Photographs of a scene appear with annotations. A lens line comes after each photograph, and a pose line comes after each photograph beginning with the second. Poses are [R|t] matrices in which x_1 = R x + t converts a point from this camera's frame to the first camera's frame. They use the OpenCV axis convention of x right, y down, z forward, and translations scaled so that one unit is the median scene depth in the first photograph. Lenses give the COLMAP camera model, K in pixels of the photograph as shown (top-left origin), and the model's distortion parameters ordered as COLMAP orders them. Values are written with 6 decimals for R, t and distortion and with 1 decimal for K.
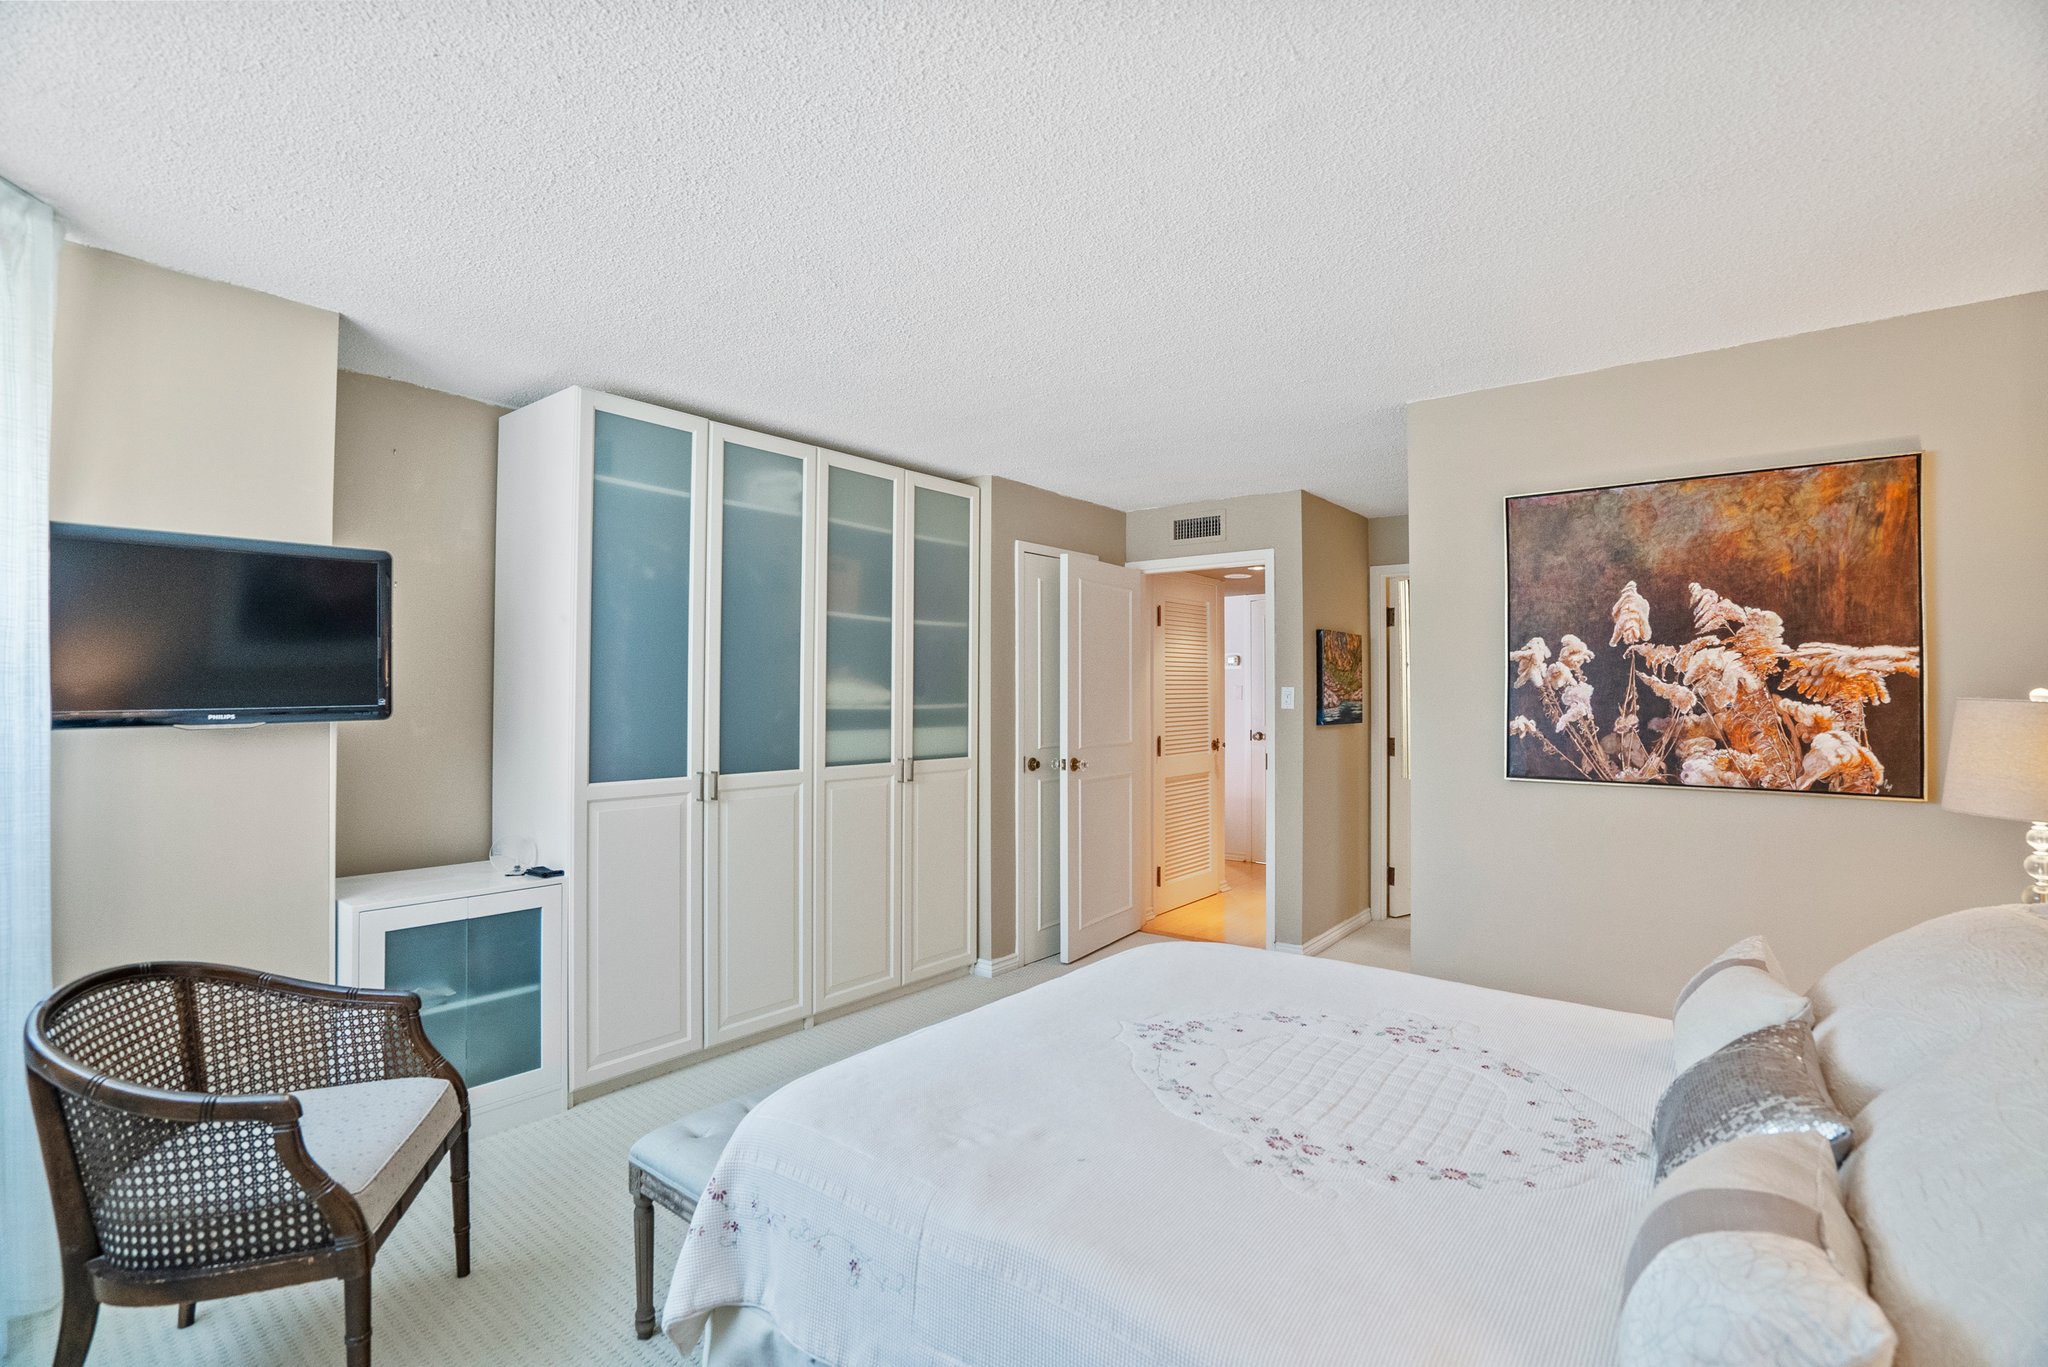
lens RADIAL K [[963.6, 0, 1031.3], [0, 963.6, 685.6], [0, 0, 1]] dist [-0.043378, 0.015841]
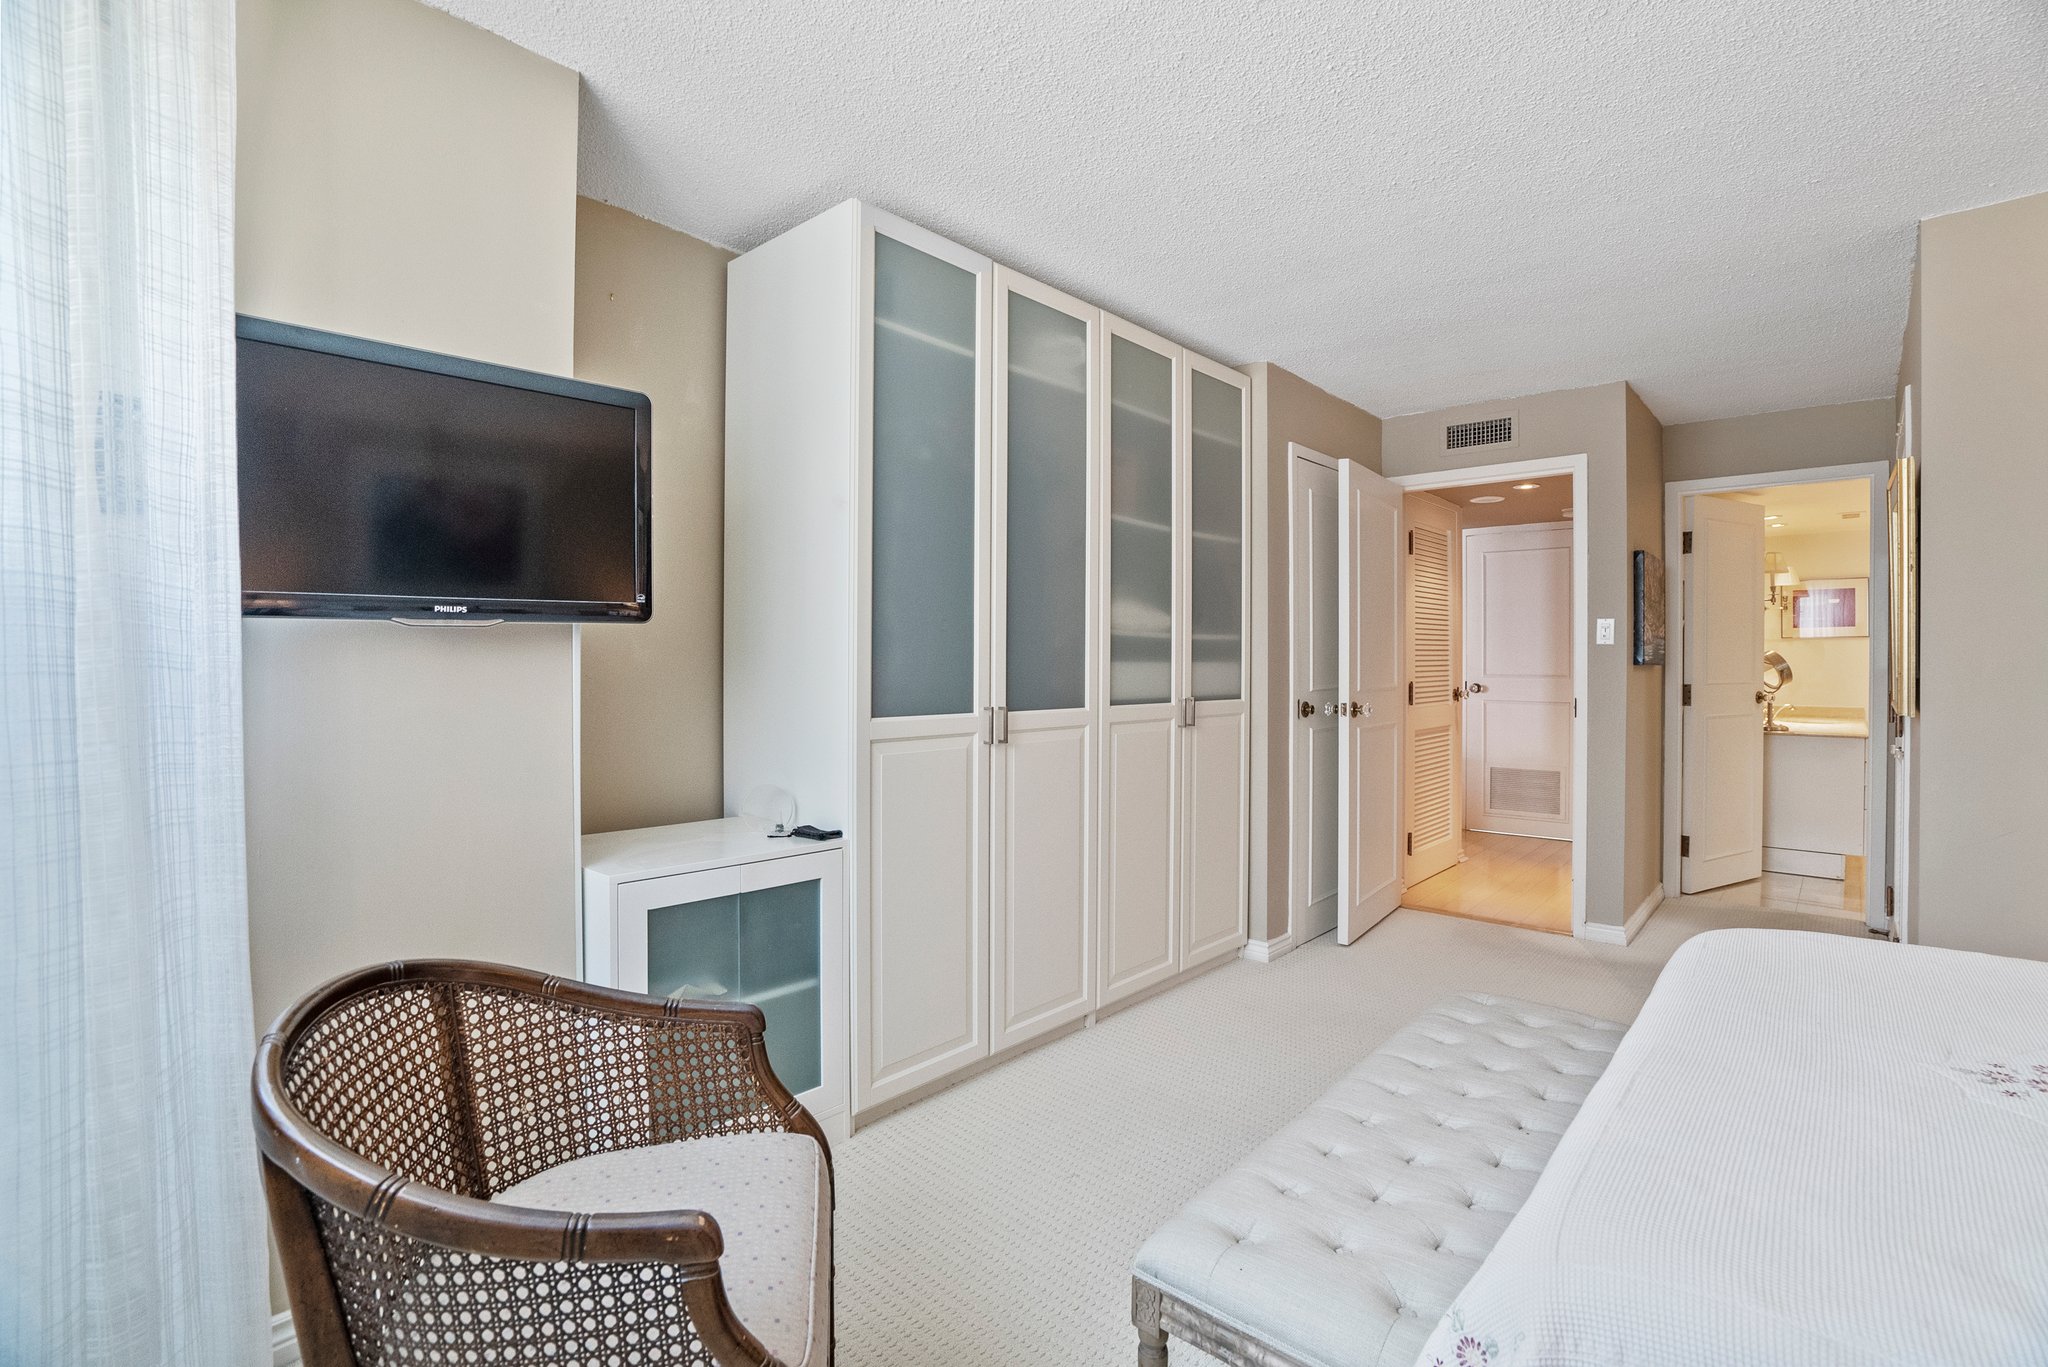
lens RADIAL K [[963.6, 0, 1035.3], [0, 963.6, 675.6], [0, 0, 1]] dist [-0.043378, 0.015841]
pose [[0.998640, -0.000033, -0.052140, -0.271993], [0.001098, 0.999791, 0.020390, 0.049349], [0.052129, -0.020420, 0.998432, 0.217661]]
